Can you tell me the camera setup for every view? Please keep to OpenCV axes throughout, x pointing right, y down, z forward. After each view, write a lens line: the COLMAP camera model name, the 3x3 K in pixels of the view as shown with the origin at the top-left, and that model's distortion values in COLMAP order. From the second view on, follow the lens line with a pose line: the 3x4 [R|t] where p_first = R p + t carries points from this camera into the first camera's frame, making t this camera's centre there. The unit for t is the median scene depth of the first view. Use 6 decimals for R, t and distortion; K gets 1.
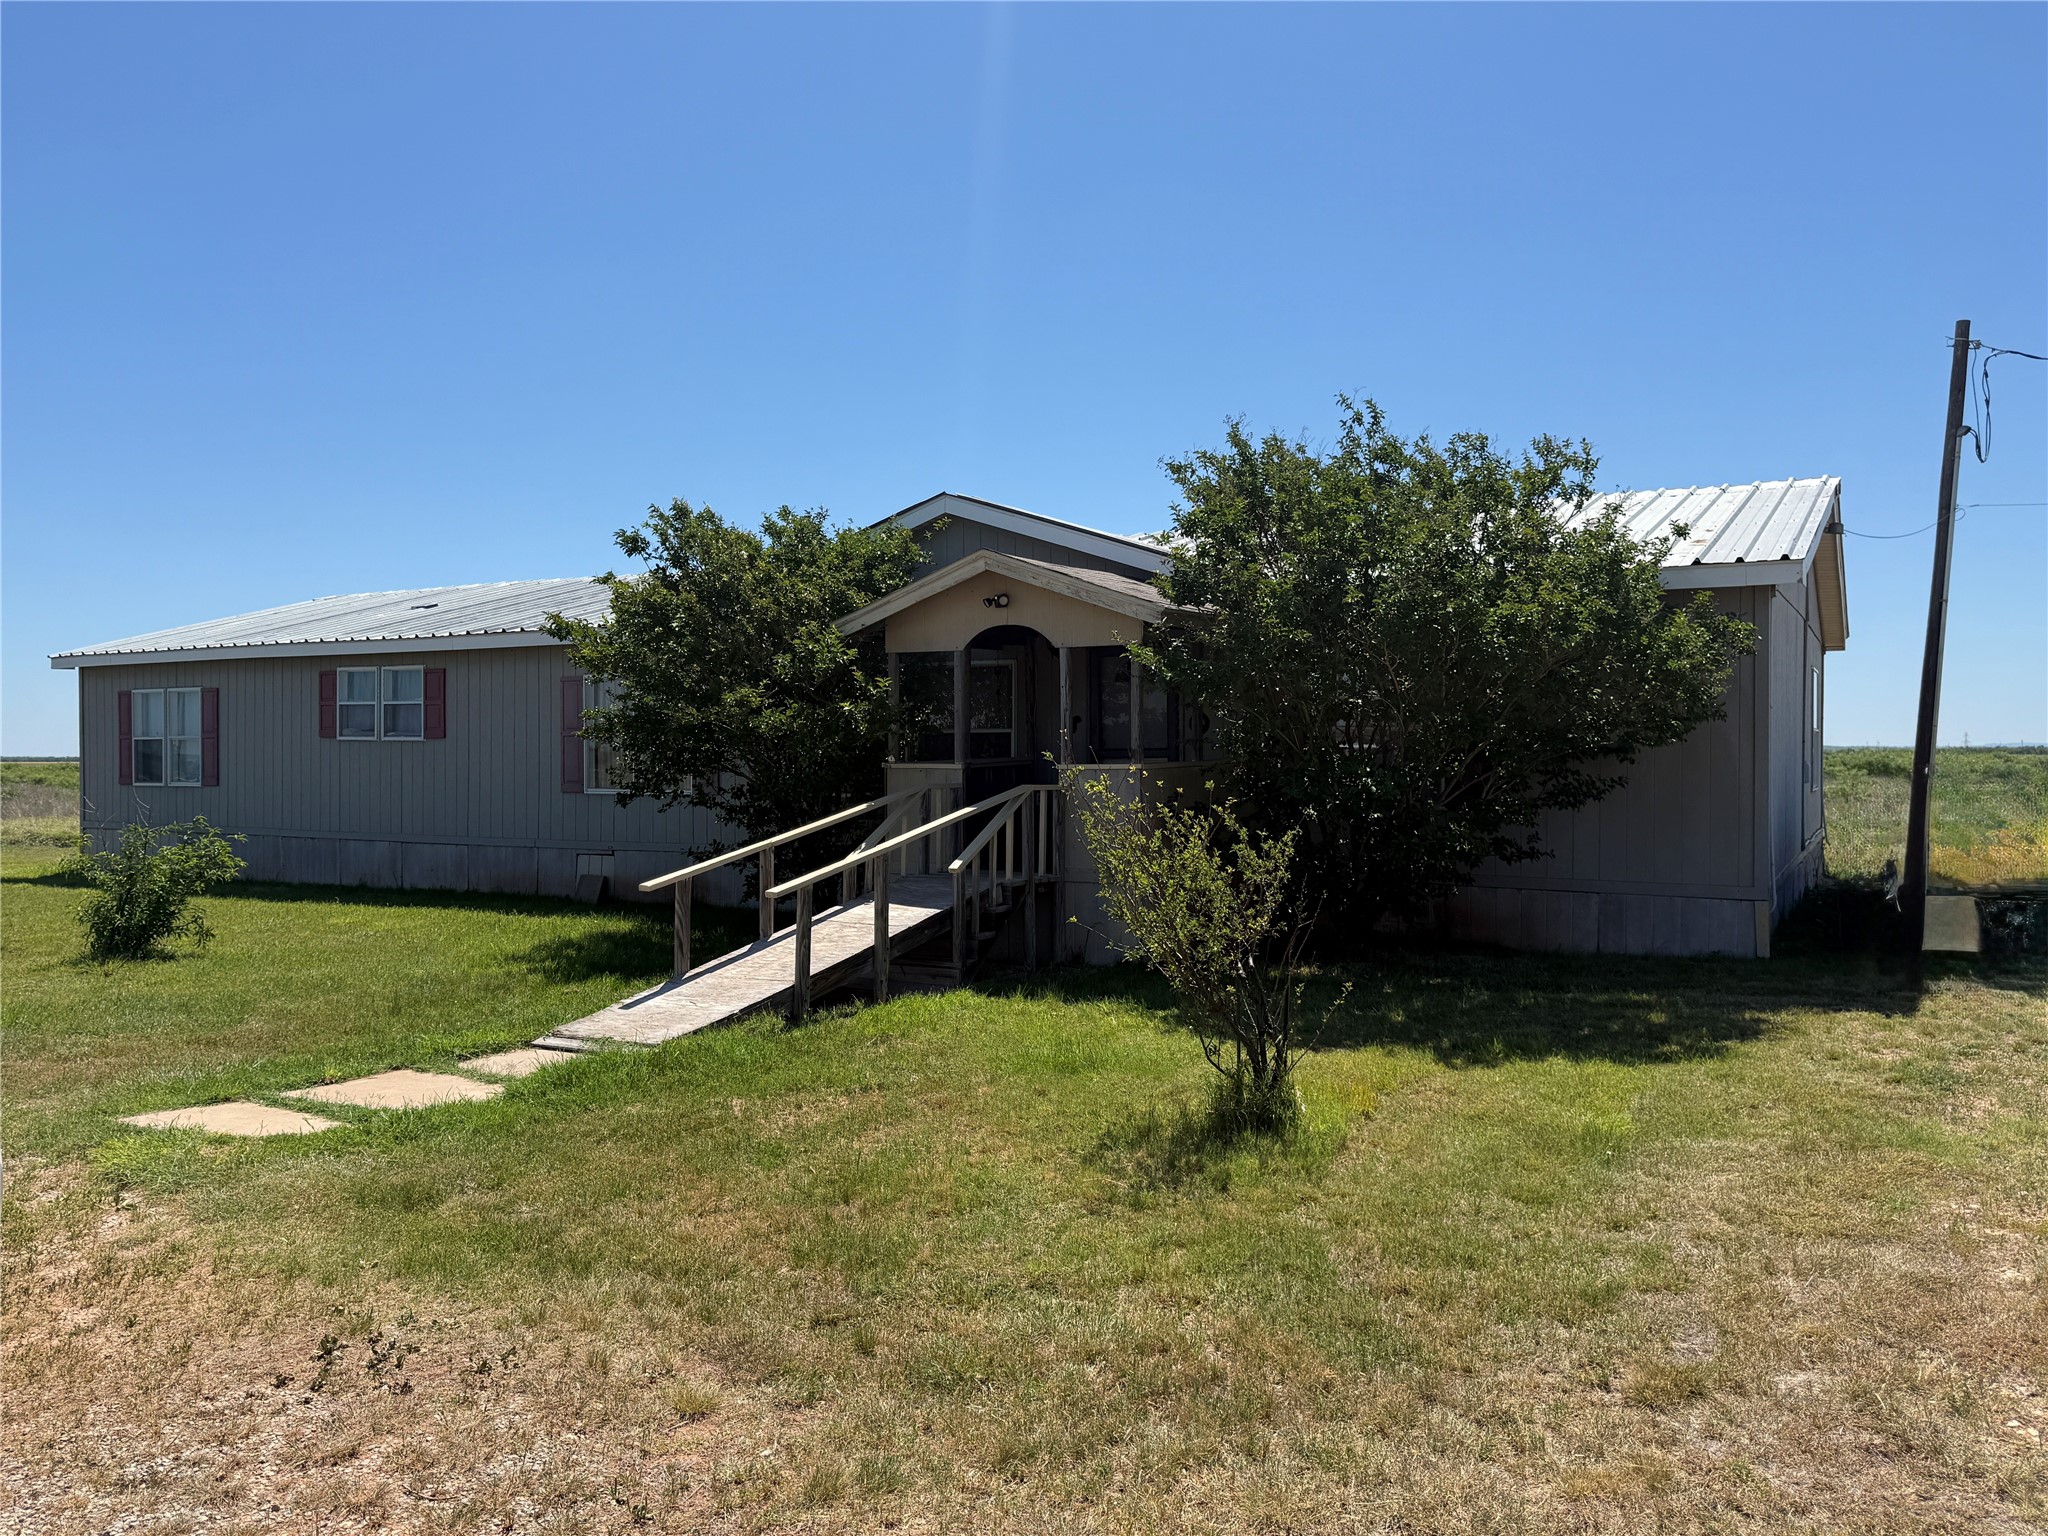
lens RADIAL K [[1458.5, 0, 1028.8], [0, 1458.5, 768.5], [0, 0, 1]] dist [0.043221, -0.117934]
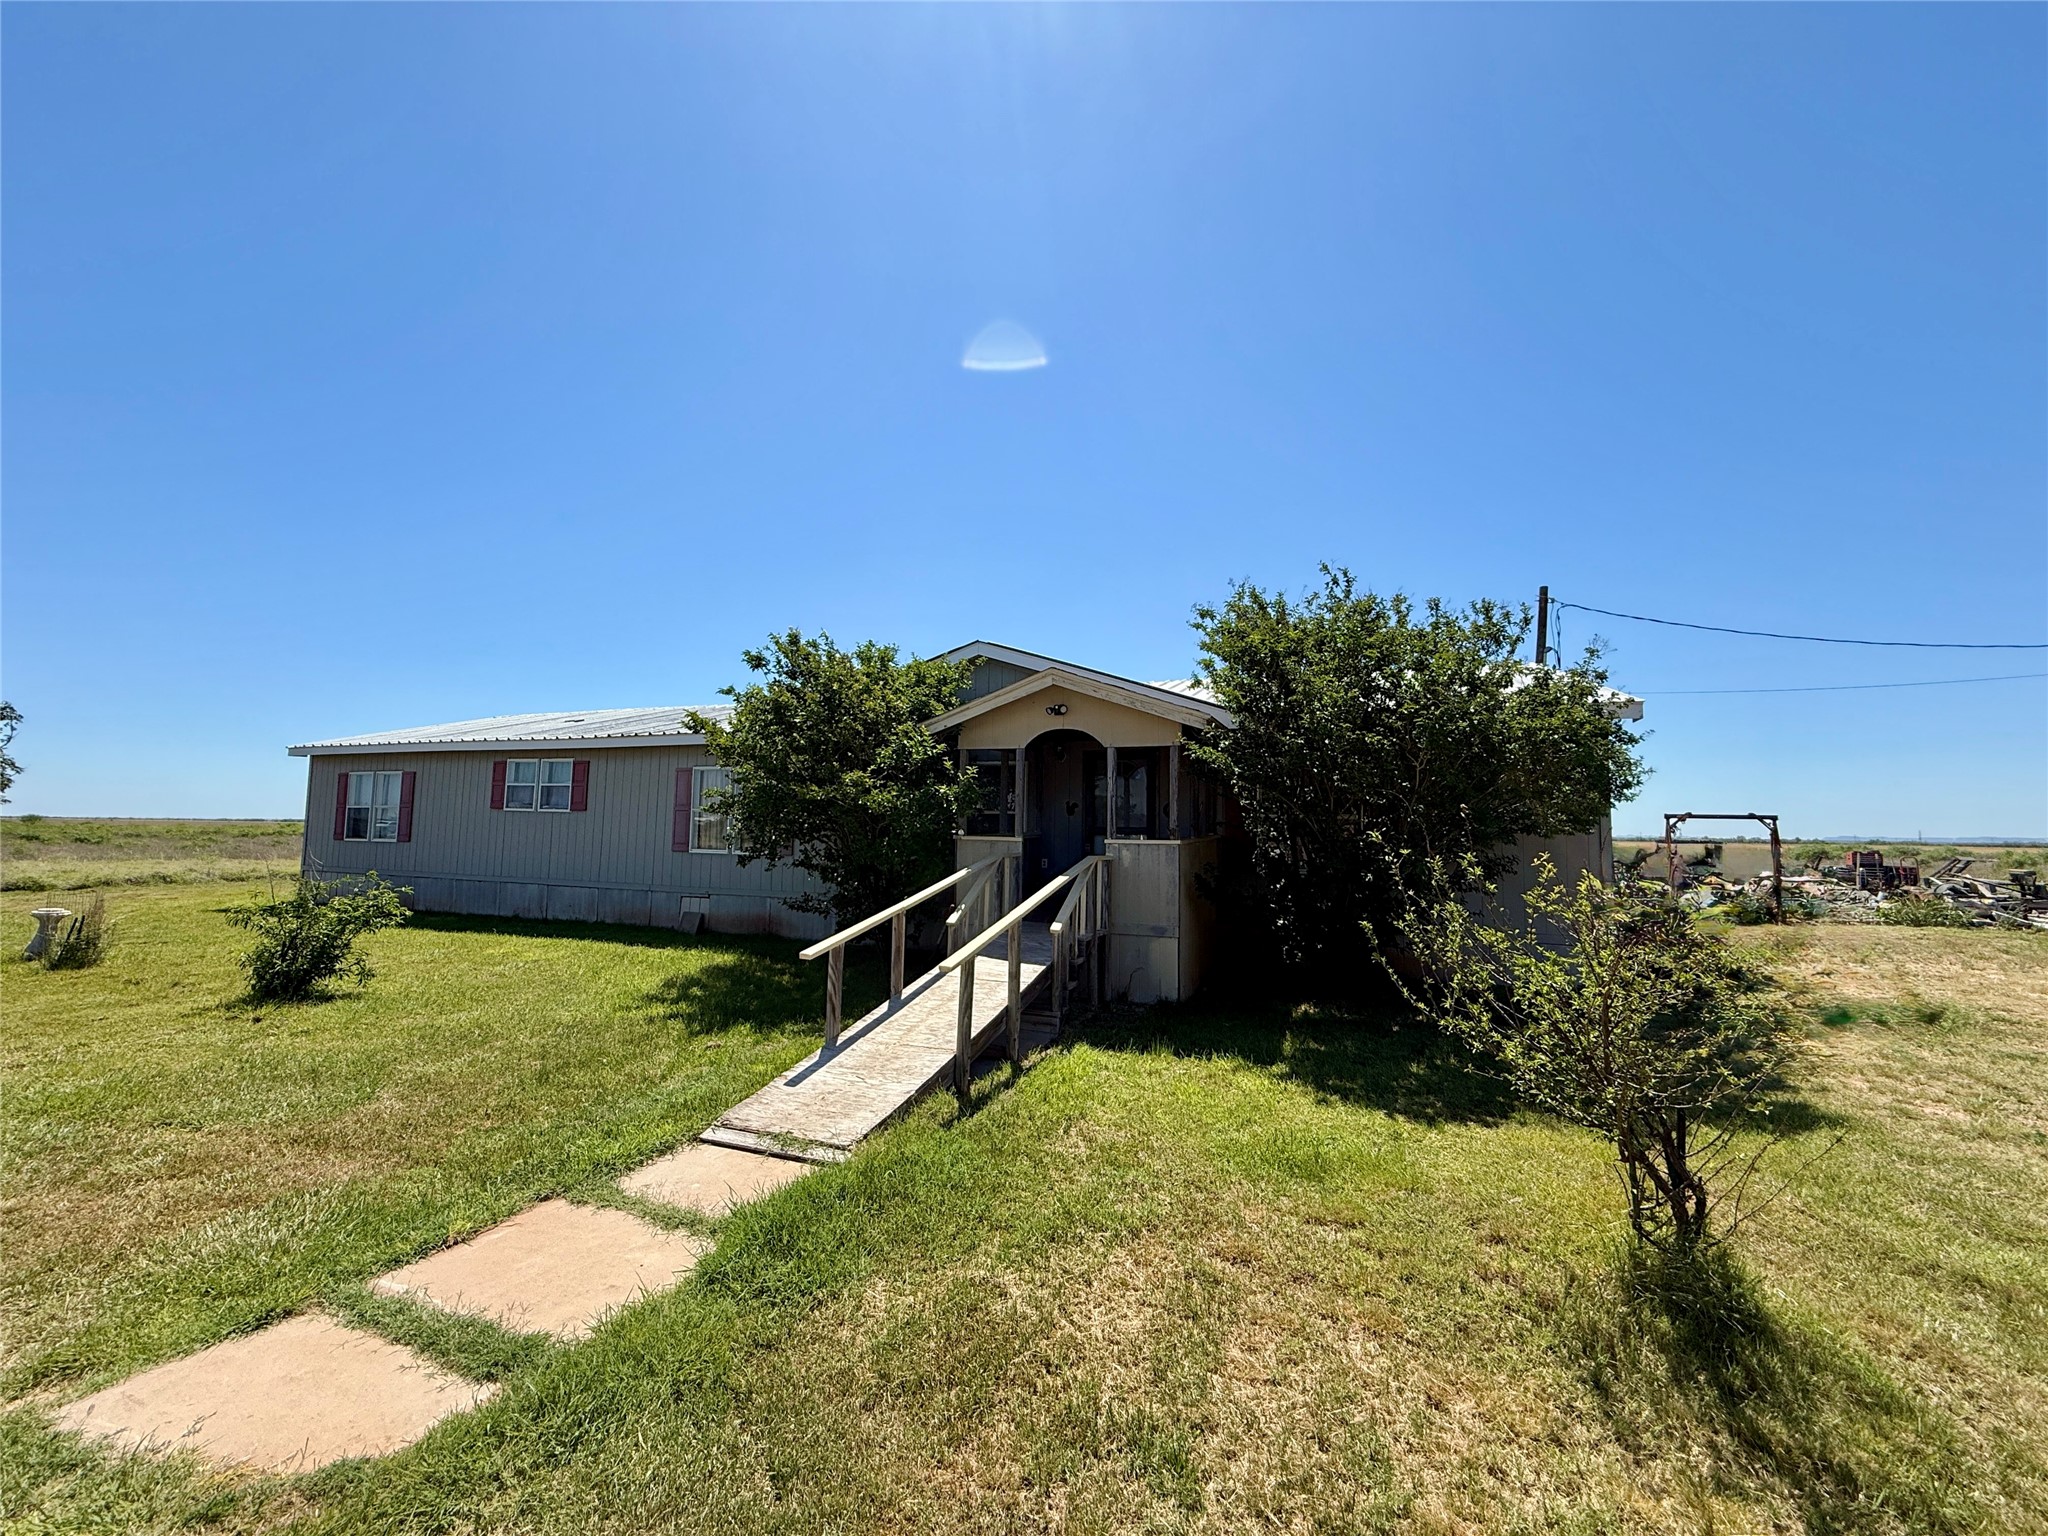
lens RADIAL K [[836.9, 0, 1016.3], [0, 836.9, 764.3], [0, 0, 1]] dist [0.002726, -0.000046]
pose [[0.994216, 0.026659, 0.104035, -0.119973], [-0.017414, 0.995898, -0.088787, -0.001760], [-0.105975, 0.086462, 0.990603, 0.258367]]
